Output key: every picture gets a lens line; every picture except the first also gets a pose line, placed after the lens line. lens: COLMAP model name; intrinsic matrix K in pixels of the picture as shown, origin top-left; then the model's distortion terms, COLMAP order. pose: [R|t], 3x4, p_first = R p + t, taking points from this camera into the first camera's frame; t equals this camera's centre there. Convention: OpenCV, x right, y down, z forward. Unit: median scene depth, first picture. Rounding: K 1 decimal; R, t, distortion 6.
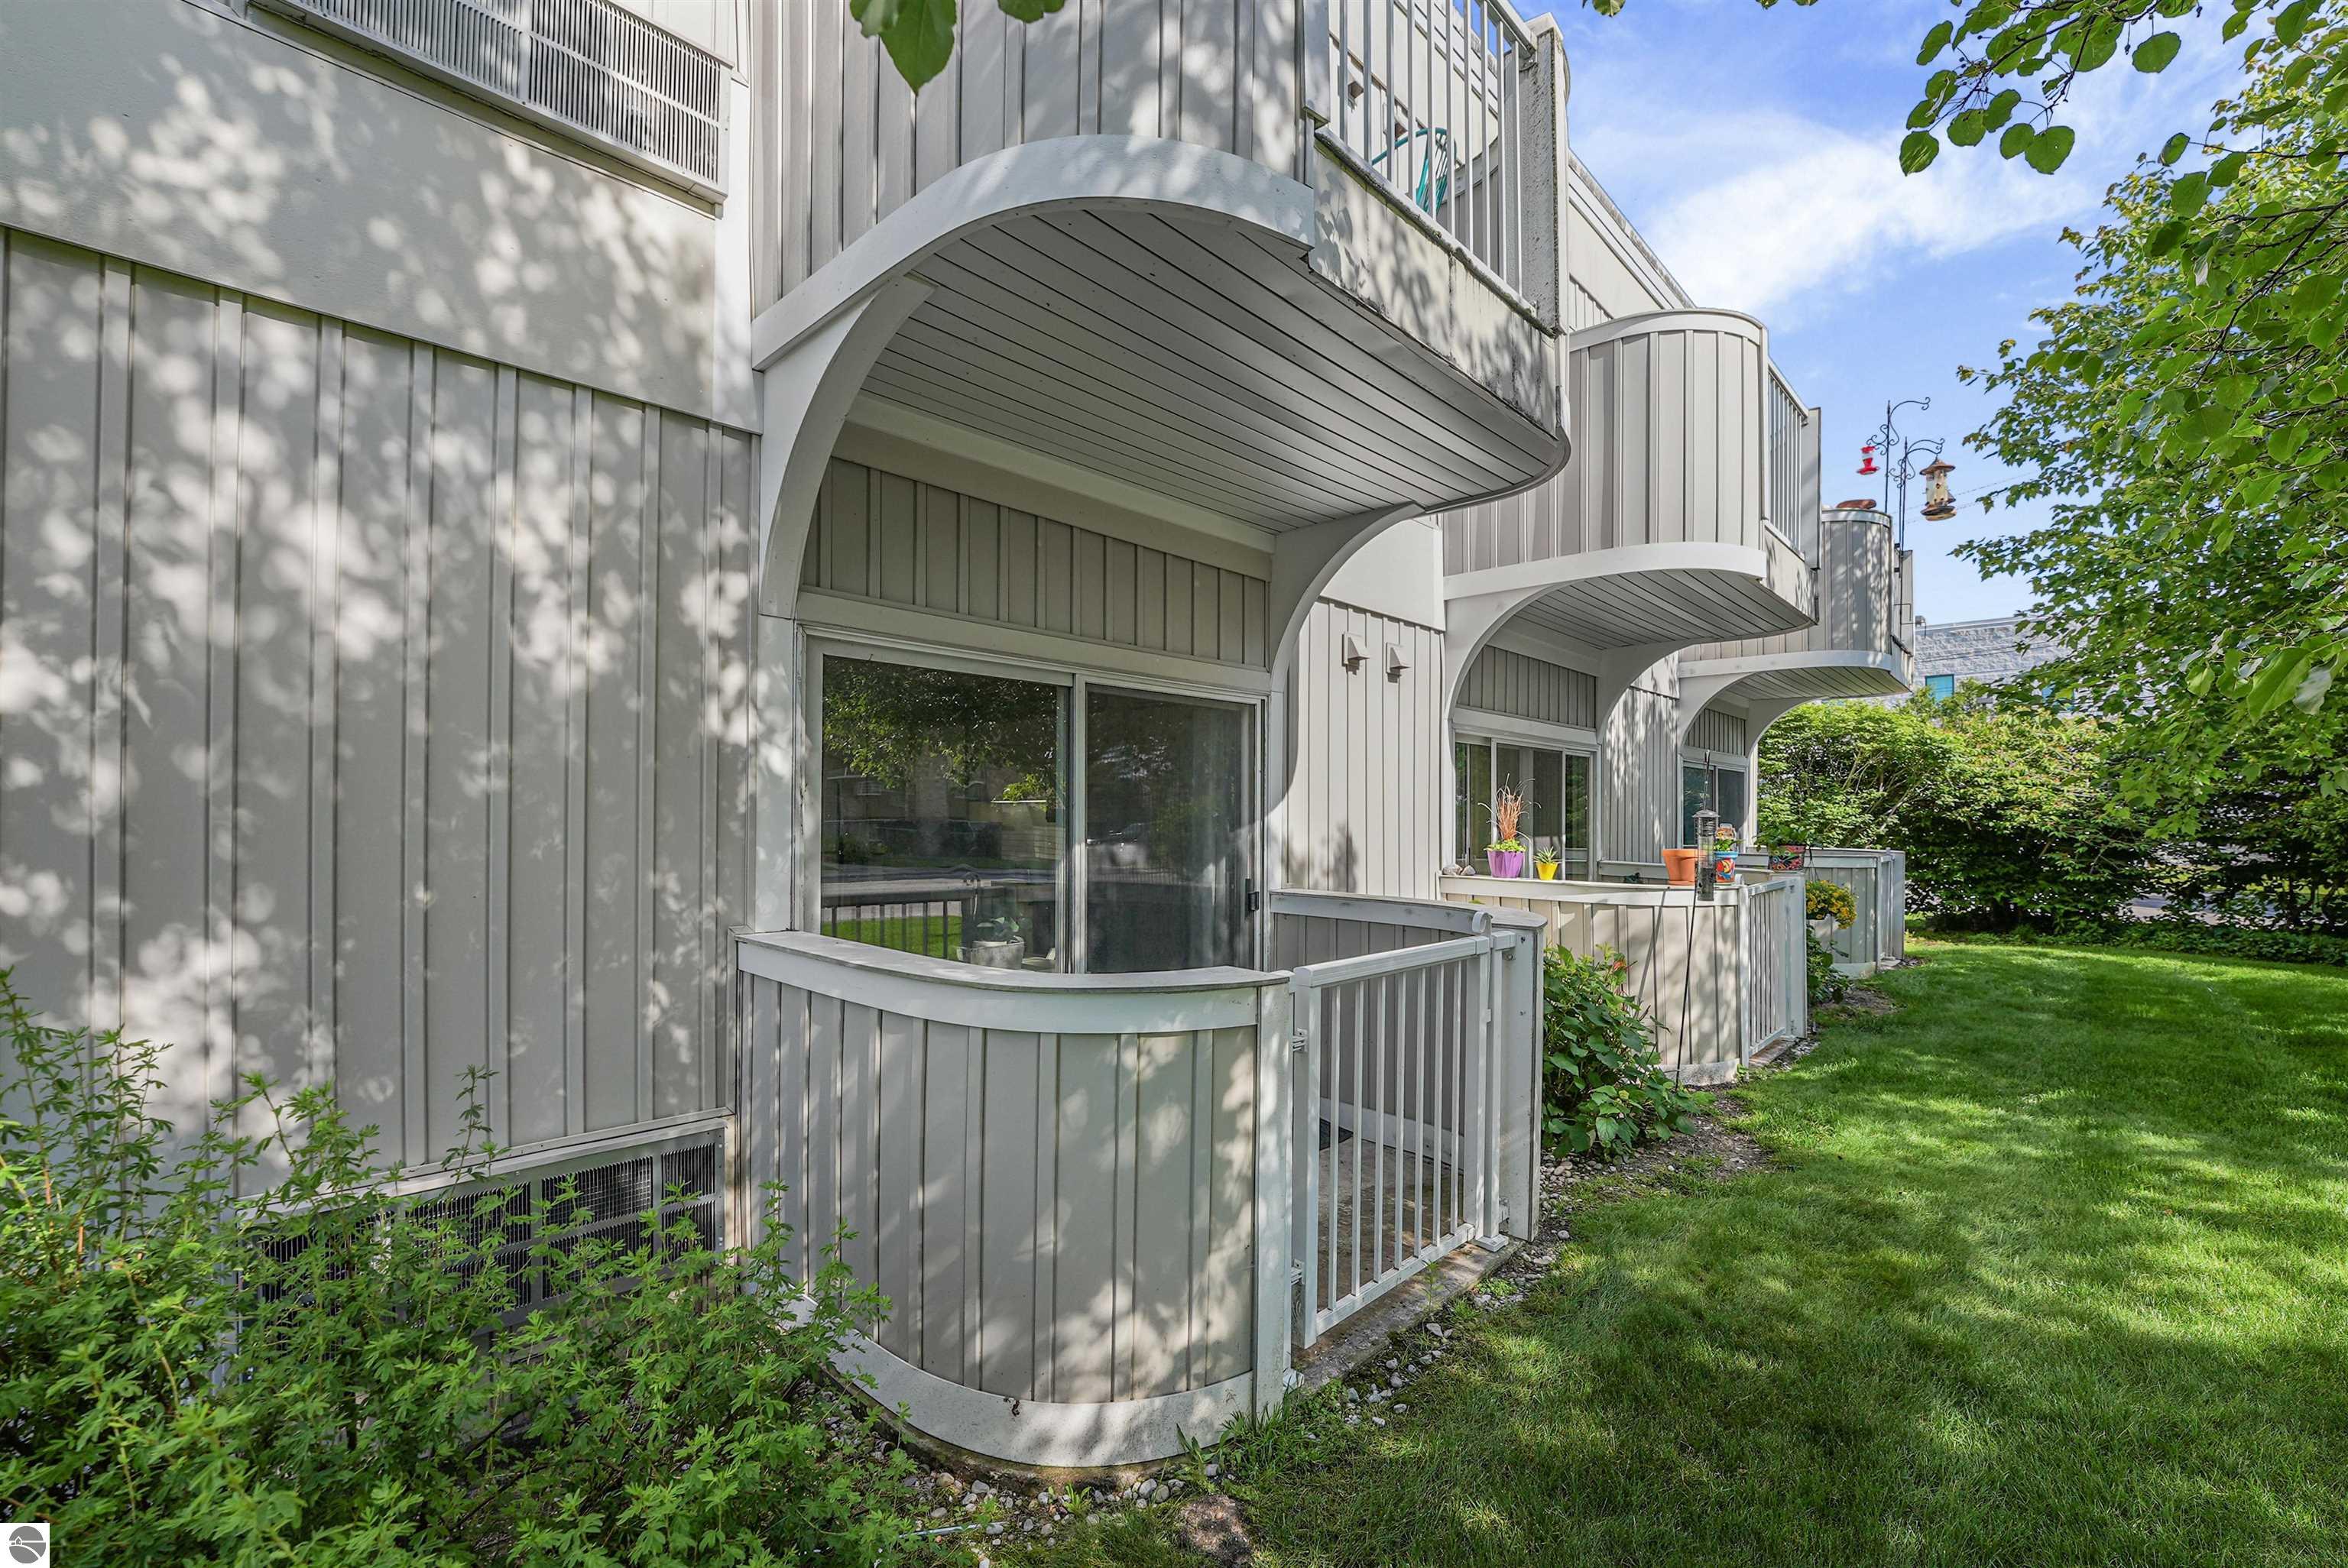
lens RADIAL K [[990.0, 0, 1235.3], [0, 990.0, 807.1], [0, 0, 1]] dist [-0.013065, -0.000141]
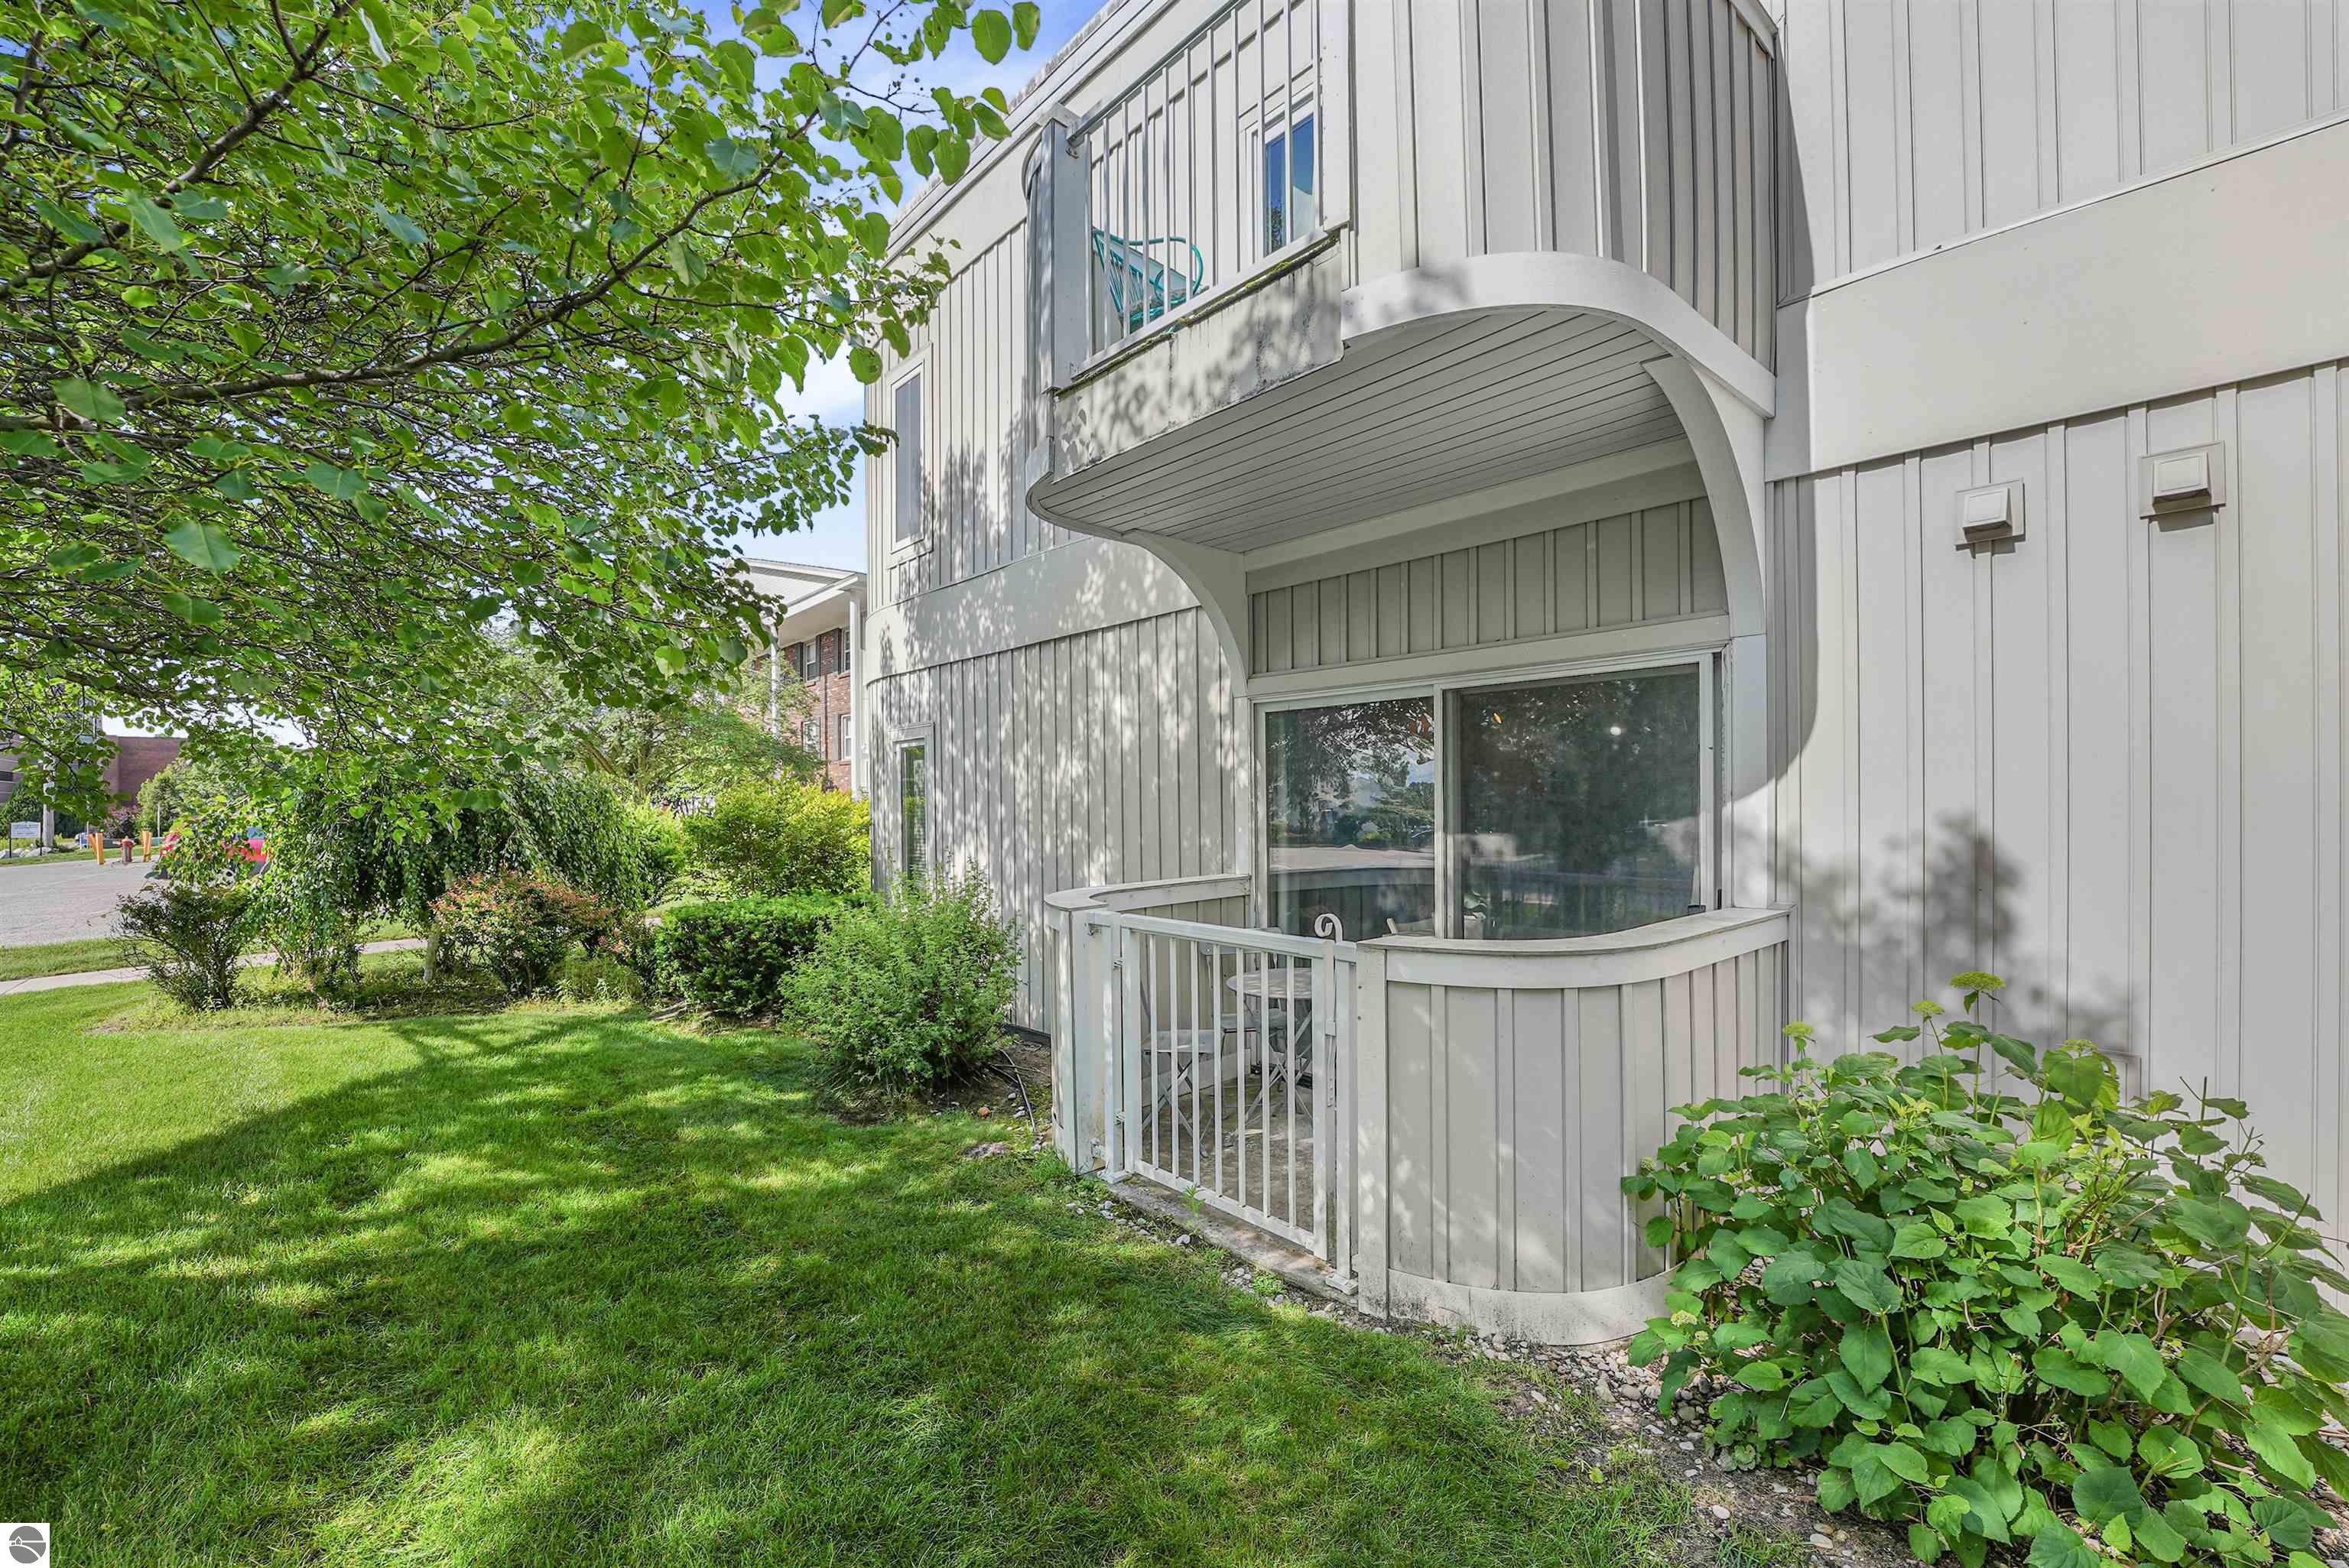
lens RADIAL K [[973.1, 0, 1188.0], [0, 973.1, 798.2], [0, 0, 1]] dist [-0.019945, 0.000195]
pose [[-0.086147, 0.000178, -0.996282, 1.281881], [0.023349, 0.999726, -0.001840, -0.007493], [0.996009, -0.023421, -0.086128, 1.039888]]
